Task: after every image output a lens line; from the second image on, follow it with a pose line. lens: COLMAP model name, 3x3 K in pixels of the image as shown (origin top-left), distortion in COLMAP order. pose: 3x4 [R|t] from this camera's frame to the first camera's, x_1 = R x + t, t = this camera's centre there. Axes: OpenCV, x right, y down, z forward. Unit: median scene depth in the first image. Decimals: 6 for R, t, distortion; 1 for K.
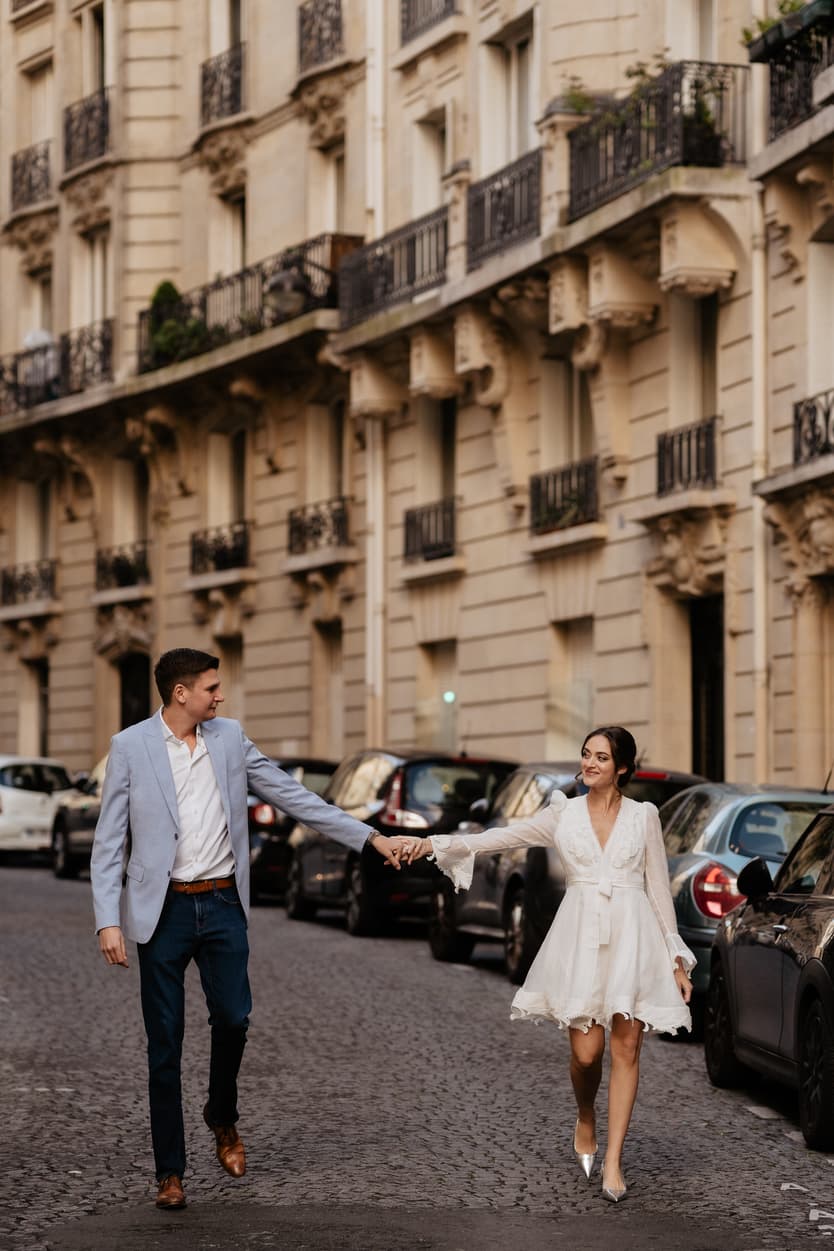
lens RADIAL K [[3255.9, 0, 417.0], [0, 3255.9, 625.5], [0, 0, 1]] dist [0.063475, -0.602149]
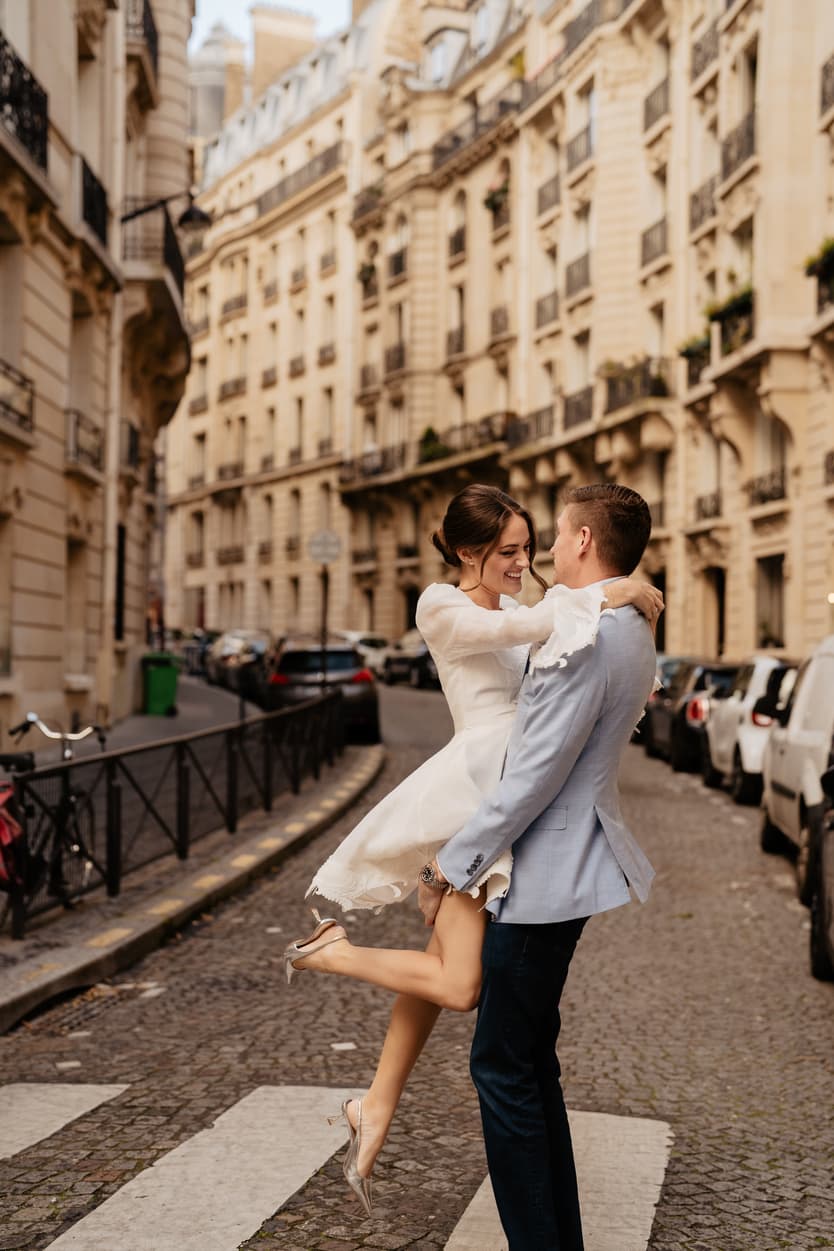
lens RADIAL K [[3255.9, 0, 417.0], [0, 3255.9, 625.5], [0, 0, 1]] dist [0.063475, -0.602149]
pose [[0.999513, 0.010943, -0.029221, -0.018387], [-0.008809, 0.997350, 0.072216, -0.134328], [0.029934, -0.071923, 0.996961, -1.307141]]
